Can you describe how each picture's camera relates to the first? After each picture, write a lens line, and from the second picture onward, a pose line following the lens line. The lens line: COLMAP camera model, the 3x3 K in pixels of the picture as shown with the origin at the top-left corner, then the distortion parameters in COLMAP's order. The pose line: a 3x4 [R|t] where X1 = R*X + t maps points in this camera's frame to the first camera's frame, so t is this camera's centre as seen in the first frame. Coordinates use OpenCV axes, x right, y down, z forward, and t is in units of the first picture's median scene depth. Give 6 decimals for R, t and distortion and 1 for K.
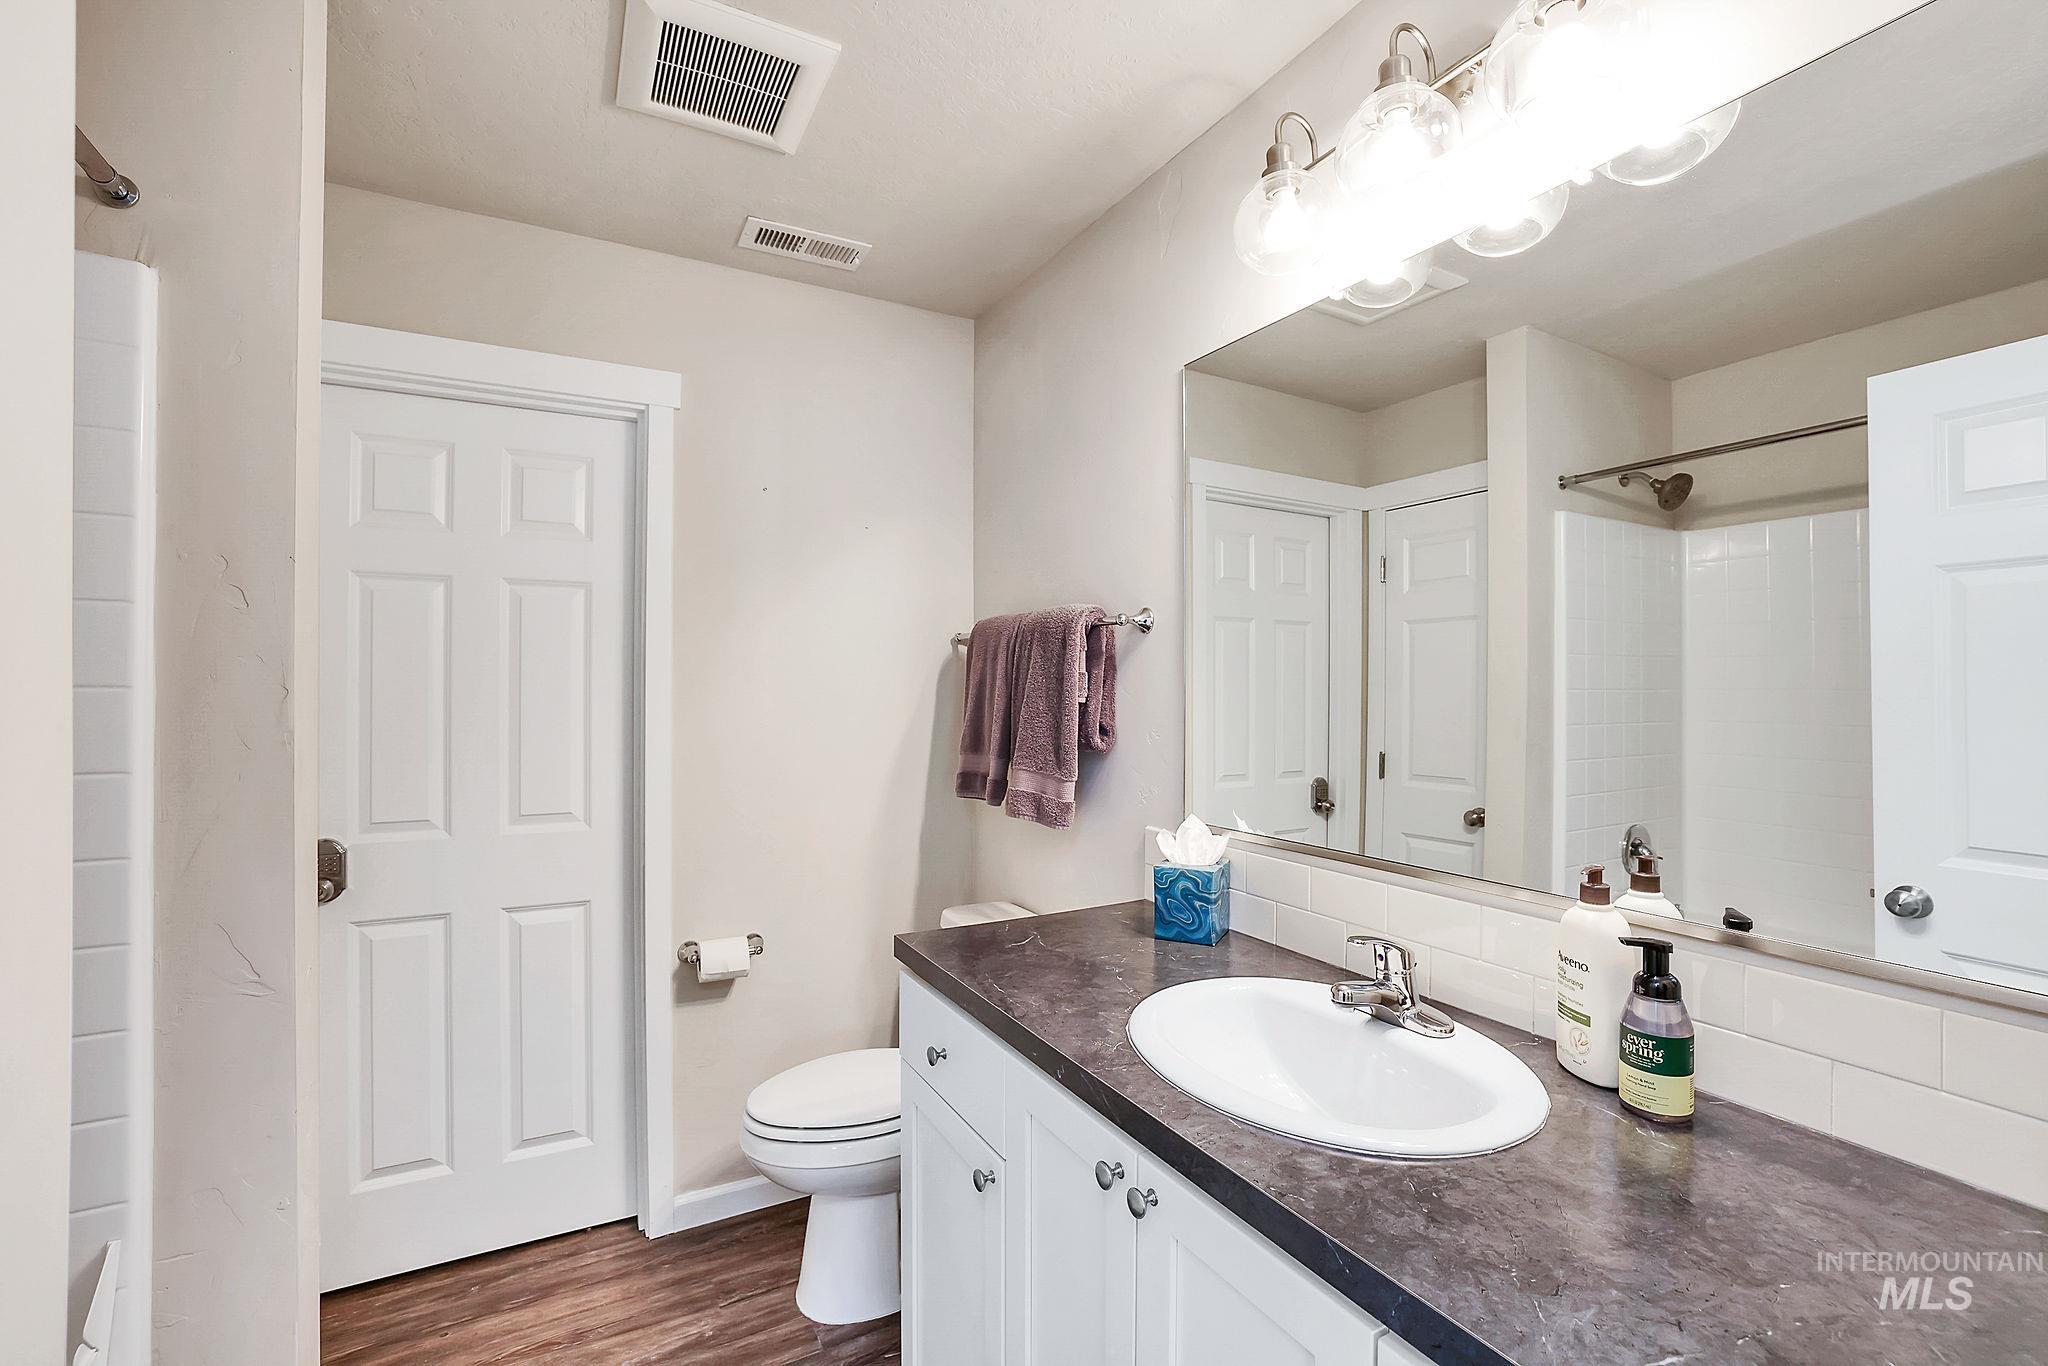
lens RADIAL K [[890.1, 0, 1037.5], [0, 890.1, 684.5], [0, 0, 1]] dist [-0.001496, -0.000073]
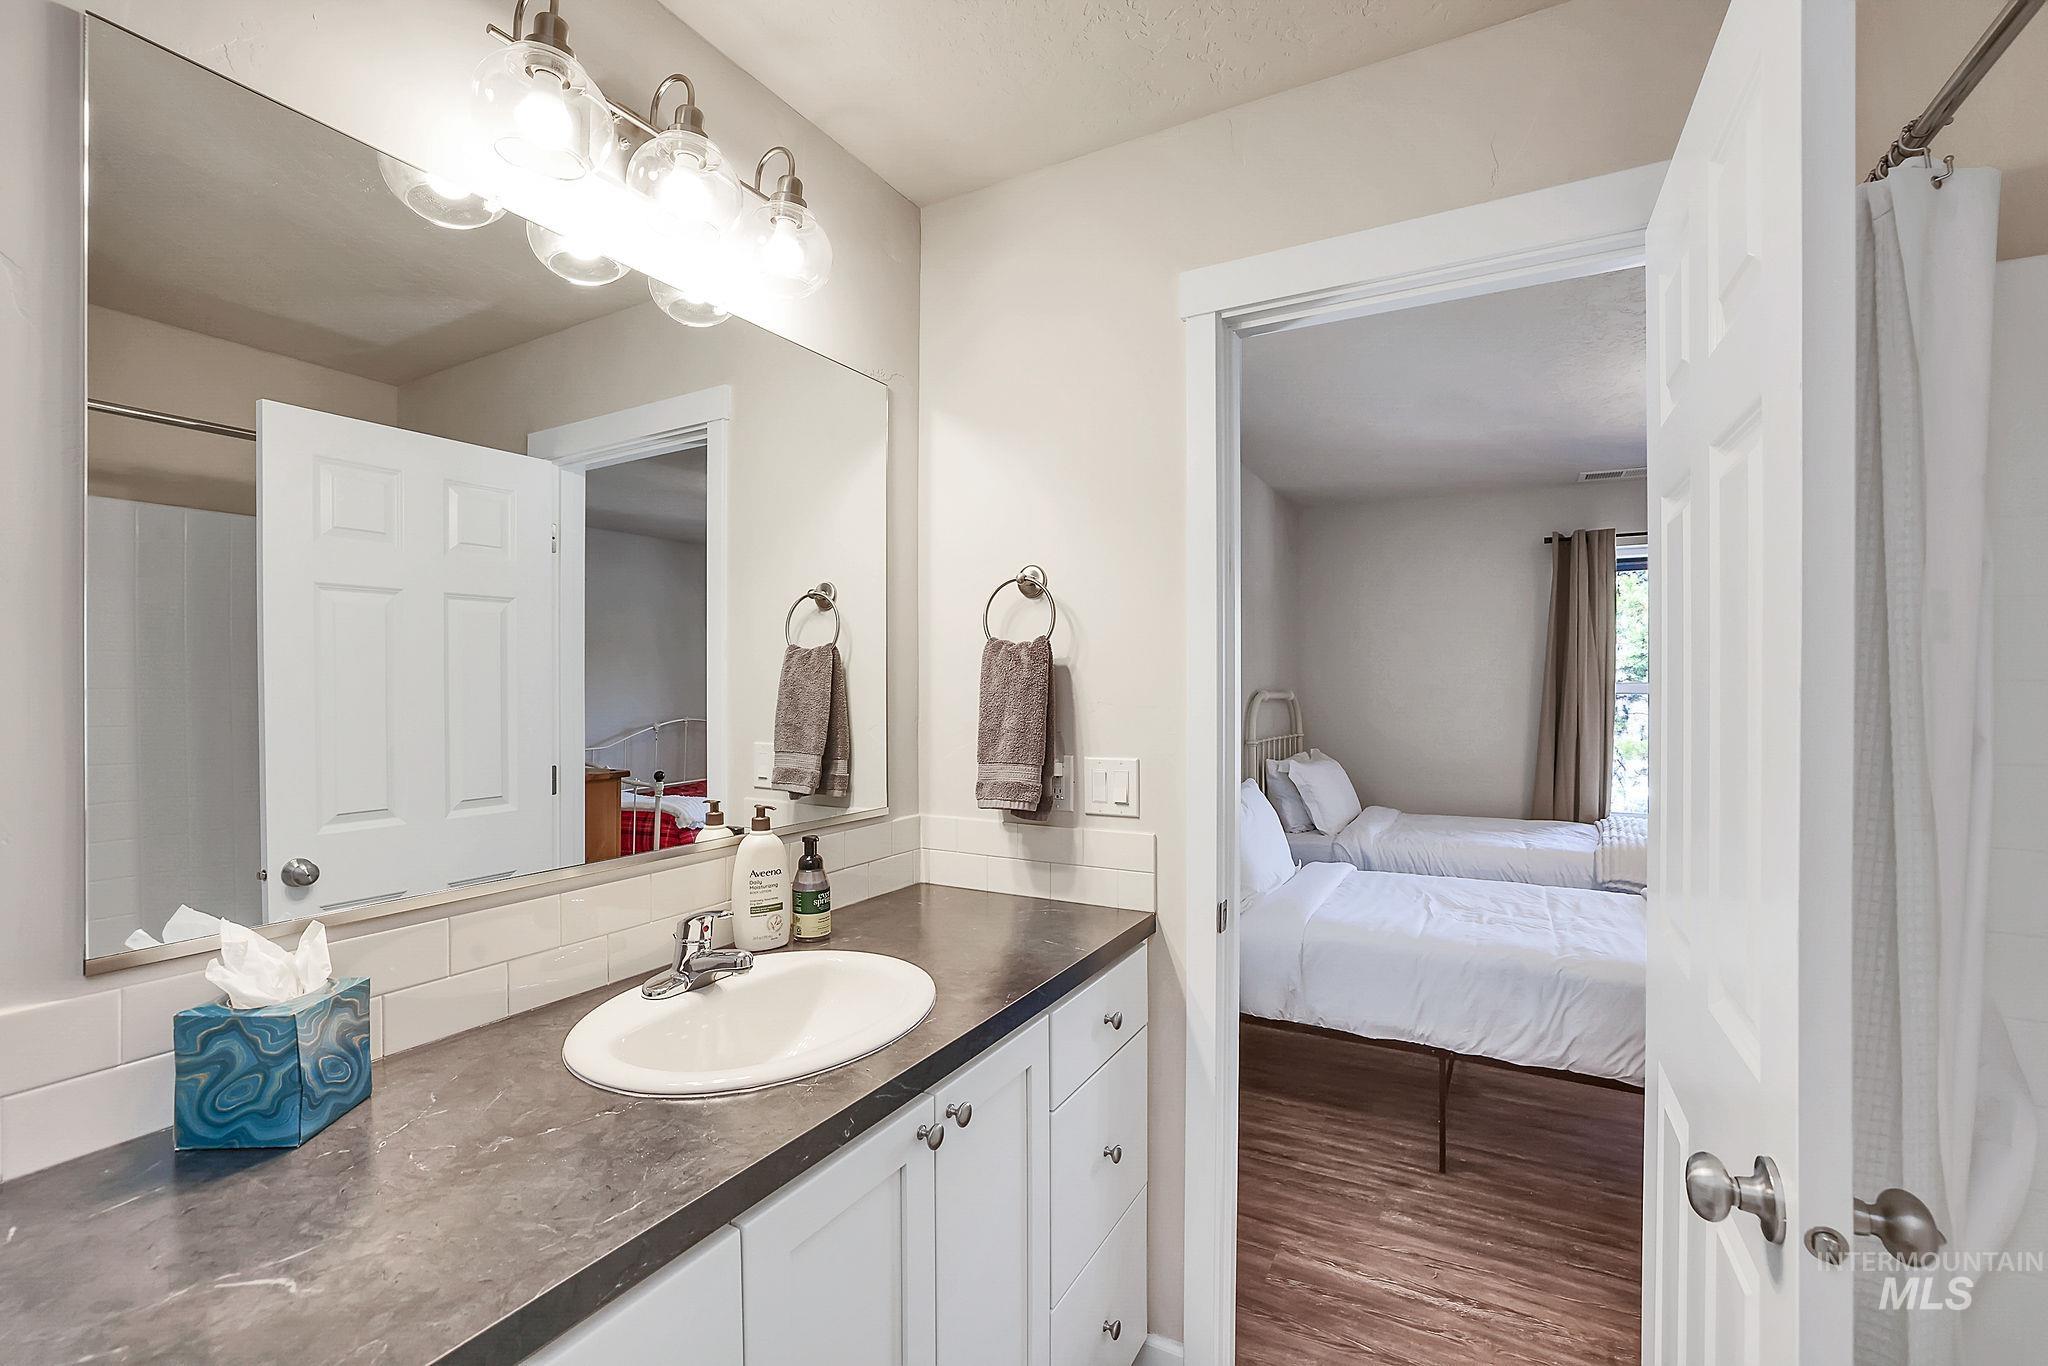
lens RADIAL K [[890.1, 0, 1037.5], [0, 890.1, 684.5], [0, 0, 1]] dist [-0.001496, -0.000073]
pose [[-0.524602, 0.000802, 0.851347, -0.784127], [0.001764, 0.999998, 0.000145, 0.006268], [-0.851346, 0.001577, -0.524602, 1.264310]]
